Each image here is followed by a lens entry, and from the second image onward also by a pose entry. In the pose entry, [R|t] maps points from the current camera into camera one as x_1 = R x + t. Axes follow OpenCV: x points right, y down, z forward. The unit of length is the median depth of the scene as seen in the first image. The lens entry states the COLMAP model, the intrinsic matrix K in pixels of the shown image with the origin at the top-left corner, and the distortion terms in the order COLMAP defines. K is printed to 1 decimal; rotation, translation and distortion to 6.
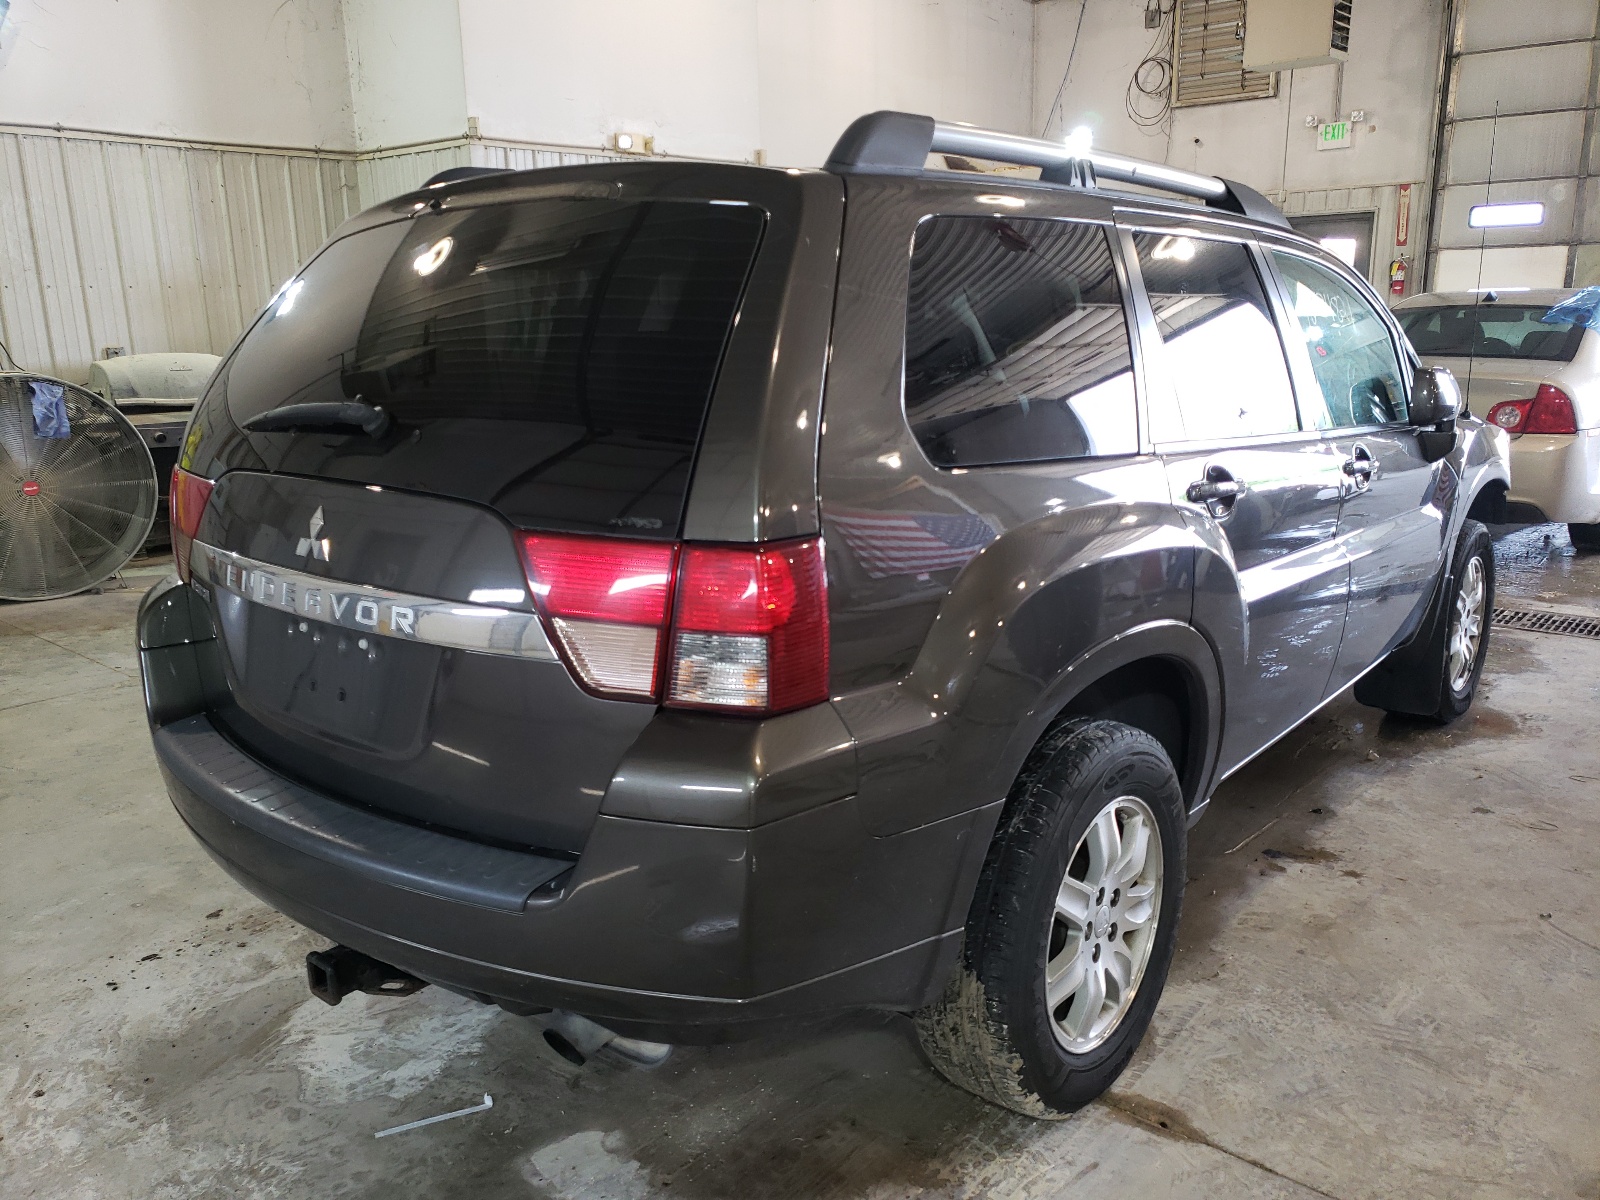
lens RADIAL K [[1235.2, 0, 783.2], [0, 1235.2, 602.9], [0, 0, 1]] dist [0.009378, 0.012128]
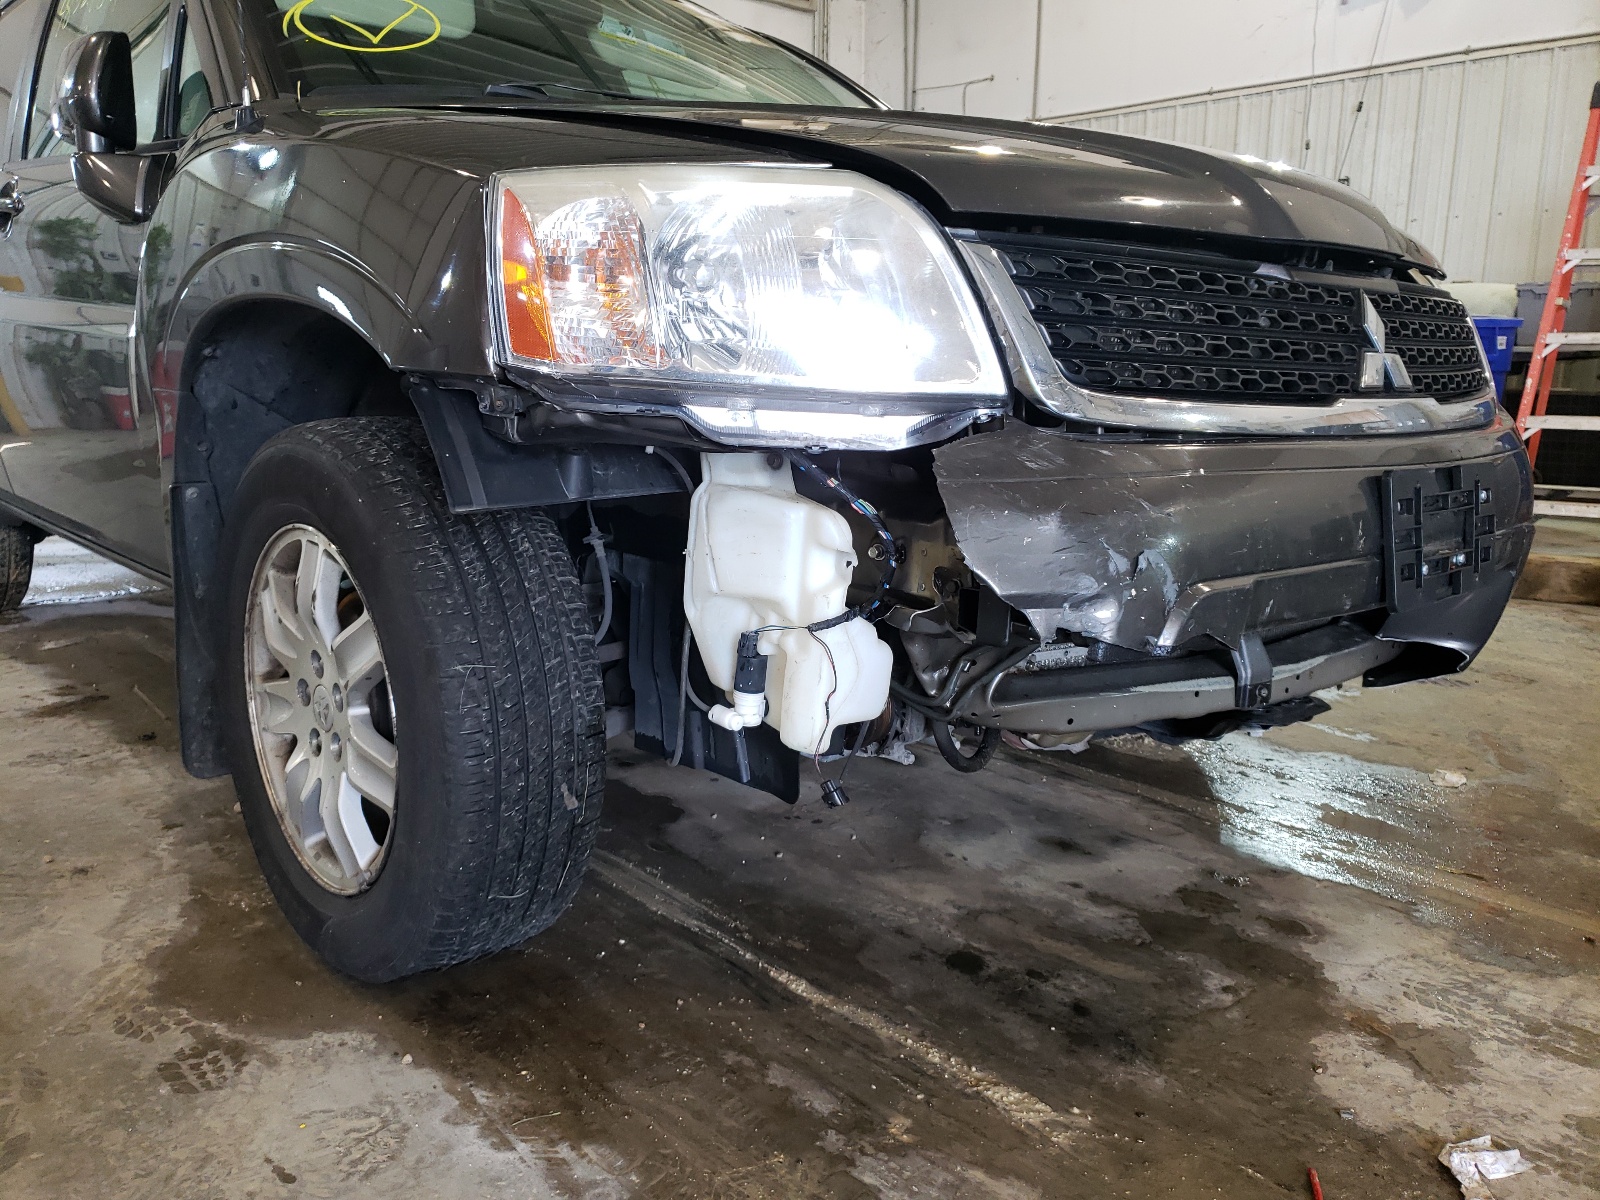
lens RADIAL K [[1235.2, 0, 766.7], [0, 1235.2, 594.0], [0, 0, 1]] dist [0.009378, 0.012128]
pose [[-0.121338, 0.211512, -0.969814, 1.055621], [-0.253059, 0.938157, 0.236269, -0.162988], [0.959812, 0.274089, -0.060309, 1.361495]]
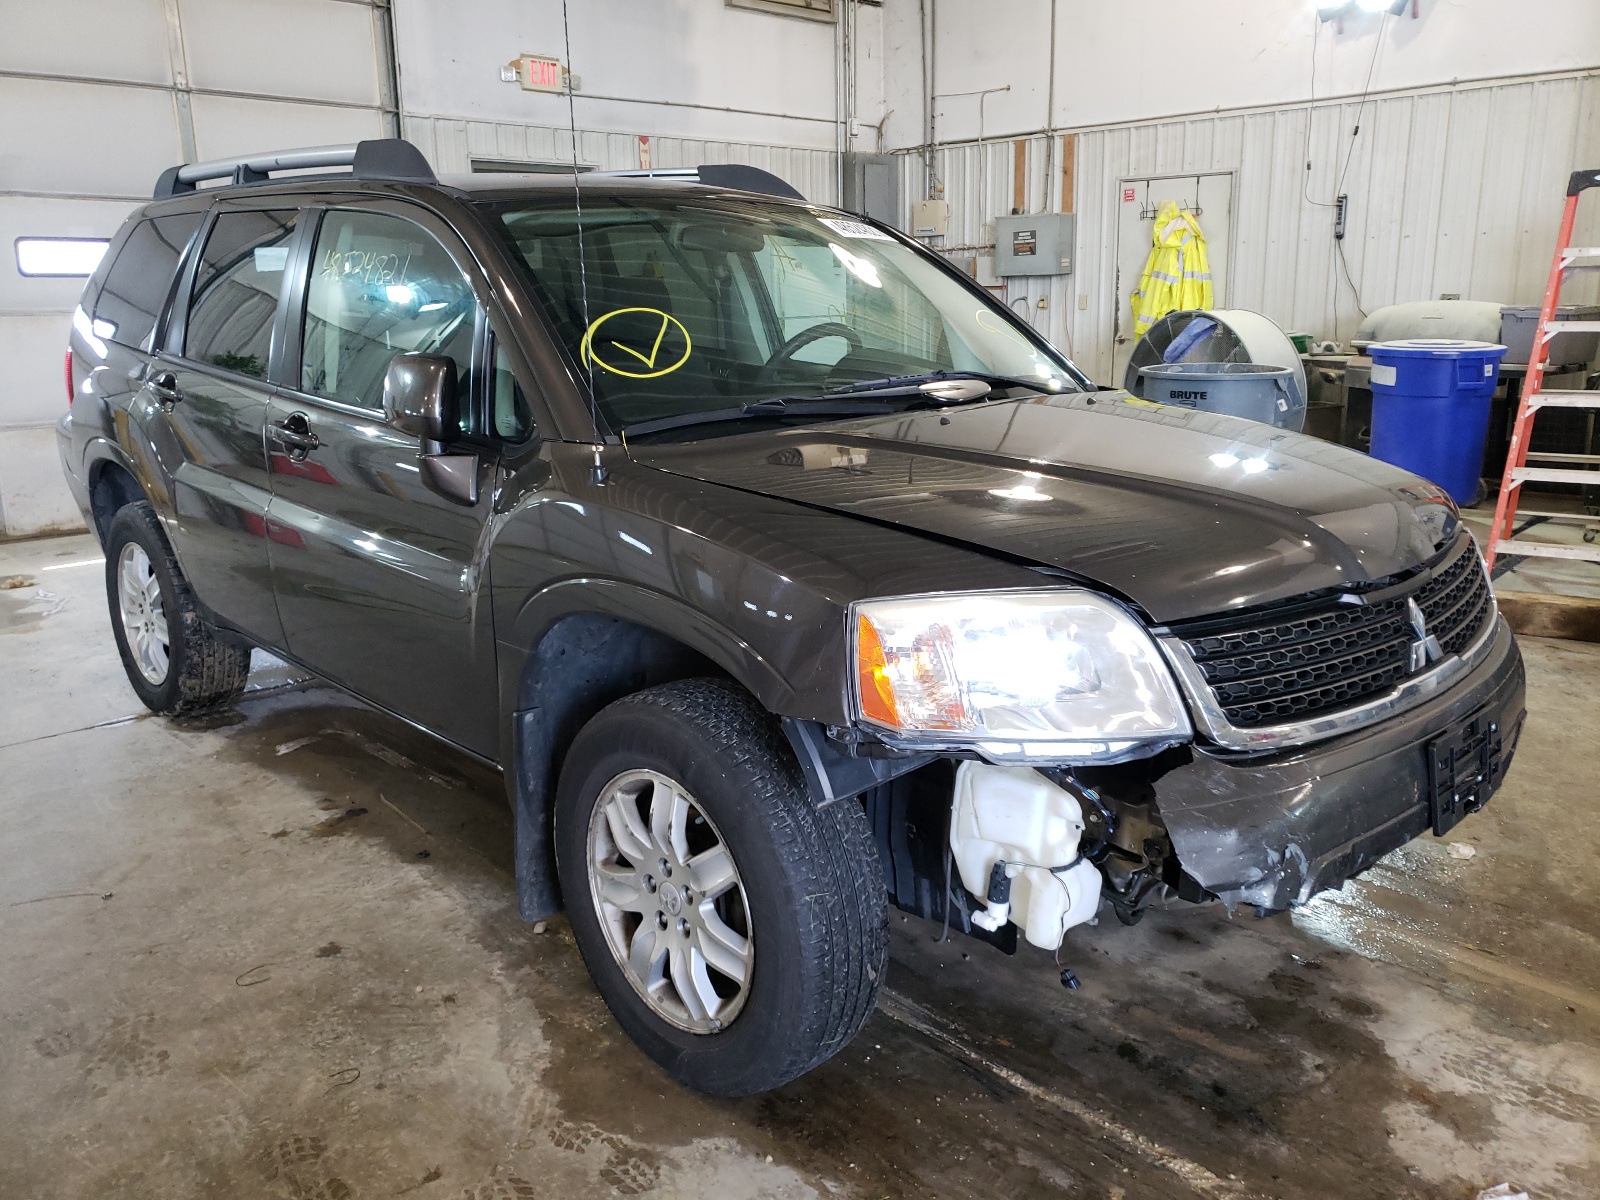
lens RADIAL K [[1235.2, 0, 803.7], [0, 1235.2, 571.1], [0, 0, 1]] dist [0.009378, 0.012128]
pose [[-0.082498, 0.251352, -0.964374, 1.196798], [-0.228831, 0.937040, 0.263803, -0.307371], [0.969964, 0.242442, -0.019787, 1.231397]]
